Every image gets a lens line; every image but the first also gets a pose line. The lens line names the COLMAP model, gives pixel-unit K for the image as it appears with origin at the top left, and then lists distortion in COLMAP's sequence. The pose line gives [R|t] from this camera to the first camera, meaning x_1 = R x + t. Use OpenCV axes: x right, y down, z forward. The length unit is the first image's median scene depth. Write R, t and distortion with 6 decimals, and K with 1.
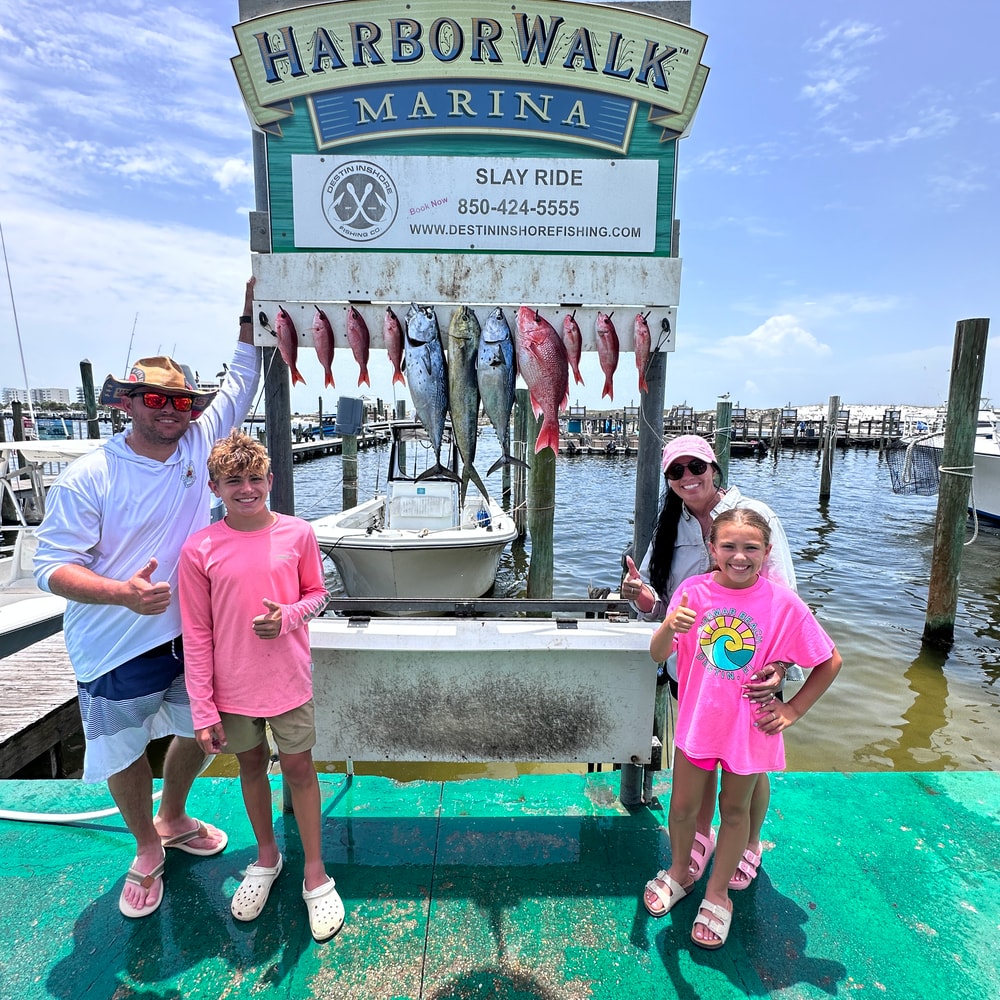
lens RADIAL K [[542.6, 0, 499.3], [0, 542.6, 499.0], [0, 0, 1]] dist [-0.001797, 0.000815]
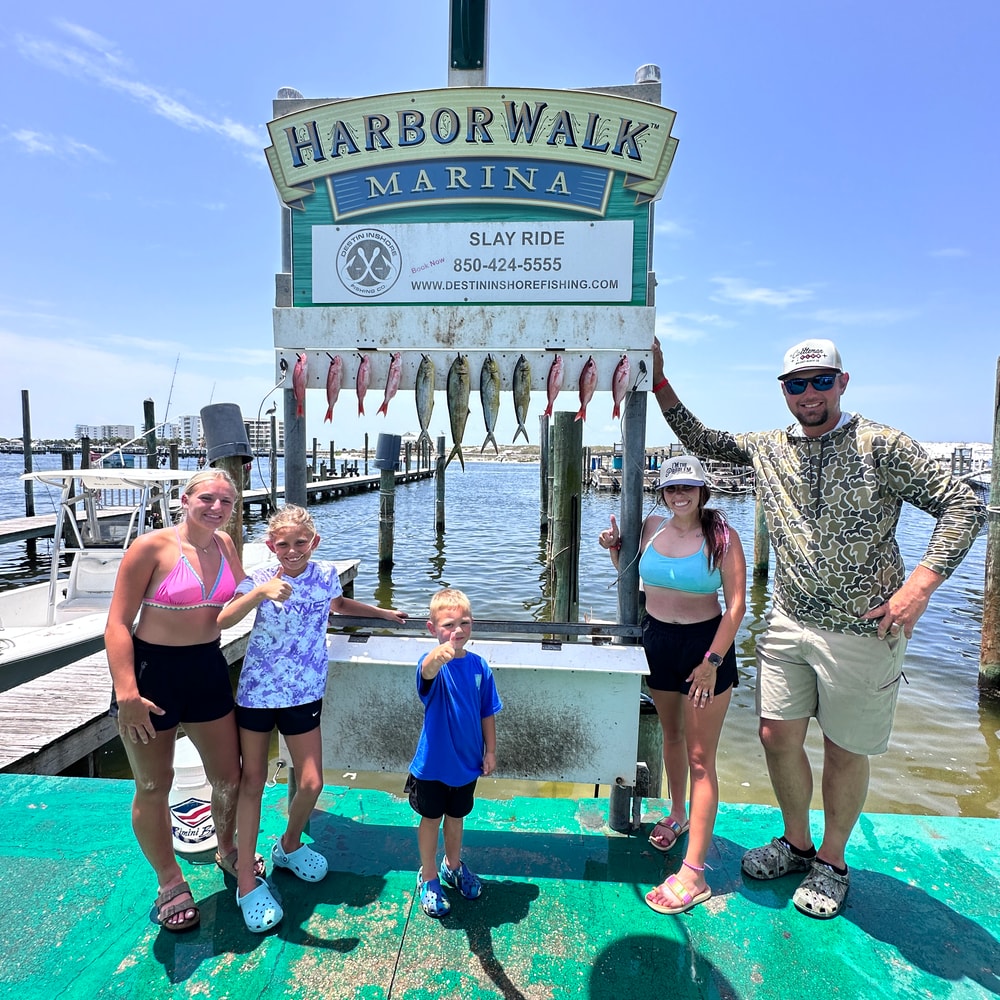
lens RADIAL K [[550.7, 0, 500.0], [0, 550.7, 500.0], [0, 0, 1]] dist [-0.000519, 0.000120]
pose [[0.996824, 0.010396, -0.078948, 0.117324], [-0.015556, 0.997762, -0.065026, 0.022240], [0.078096, 0.066048, 0.994756, -0.103276]]
